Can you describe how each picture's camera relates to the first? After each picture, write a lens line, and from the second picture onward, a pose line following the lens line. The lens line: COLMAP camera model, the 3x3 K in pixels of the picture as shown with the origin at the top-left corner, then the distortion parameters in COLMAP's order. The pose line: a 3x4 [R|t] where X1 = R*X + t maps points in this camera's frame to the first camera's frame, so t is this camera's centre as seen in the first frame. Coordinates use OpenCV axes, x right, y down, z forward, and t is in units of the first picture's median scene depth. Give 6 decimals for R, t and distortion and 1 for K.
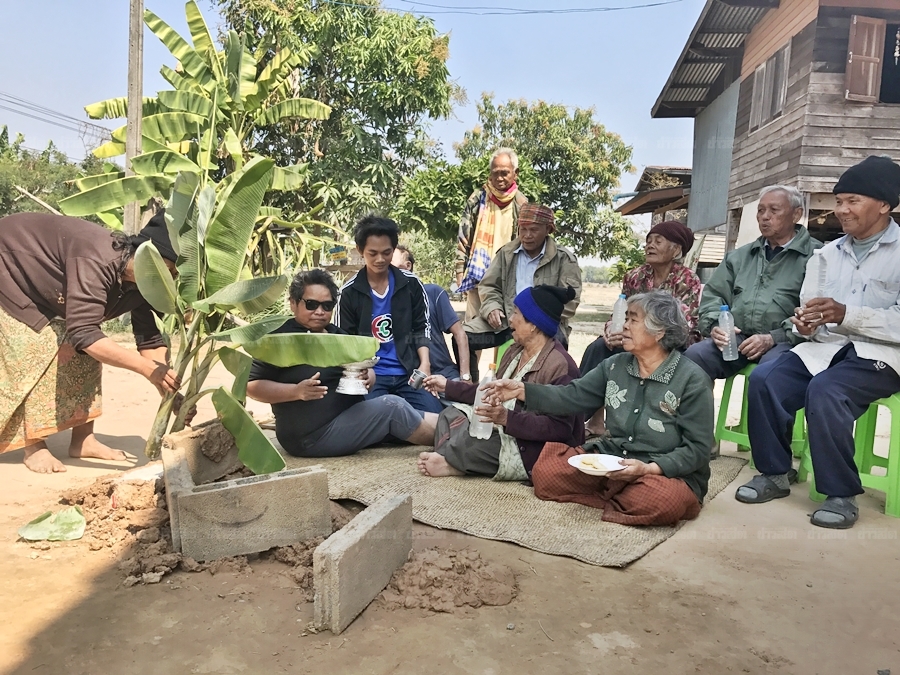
lens RADIAL K [[733.7, 0, 446.8], [0, 733.7, 335.9], [0, 0, 1]] dist [0.006005, -0.013225]
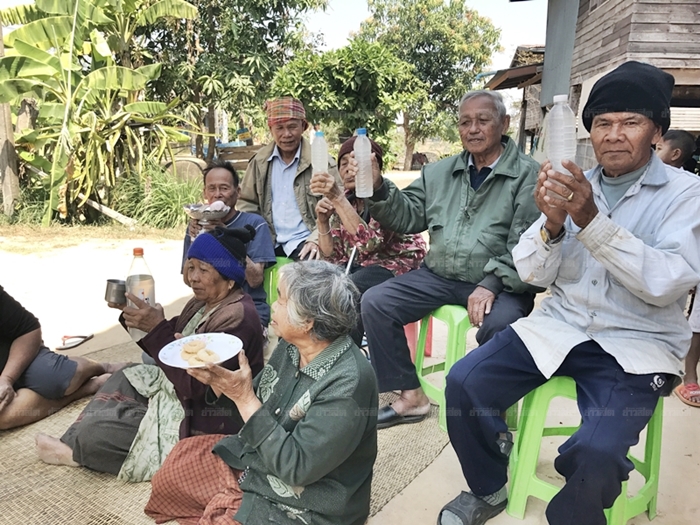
lens RADIAL K [[570.7, 0, 348.5], [0, 570.7, 261.9], [0, 0, 1]] dist [0.006005, -0.013225]
pose [[0.998493, -0.025359, -0.048665, 0.084935], [0.031310, 0.991573, 0.125707, -0.026900], [0.045067, -0.127042, 0.990873, 0.097975]]
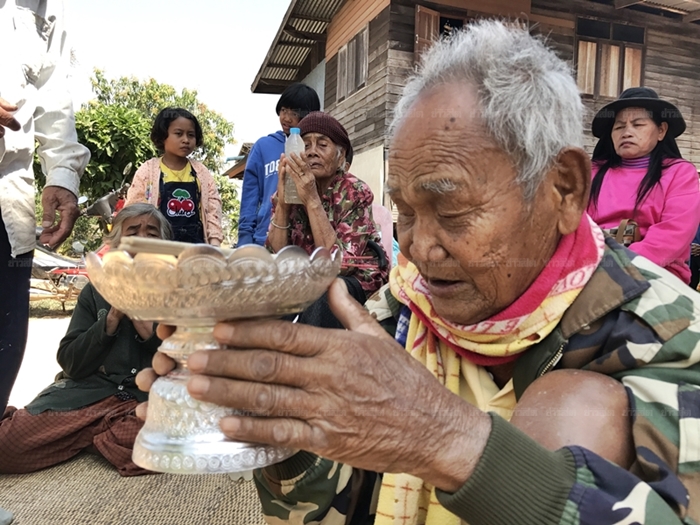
lens RADIAL K [[570.7, 0, 346.9], [0, 570.7, 262.7], [0, 0, 1]] dist [0.006005, -0.013225]
pose [[0.901715, -0.052343, 0.429151, 0.013089], [0.066859, 0.997585, -0.018806, 0.001328], [-0.427130, 0.045650, 0.903037, 0.156857]]
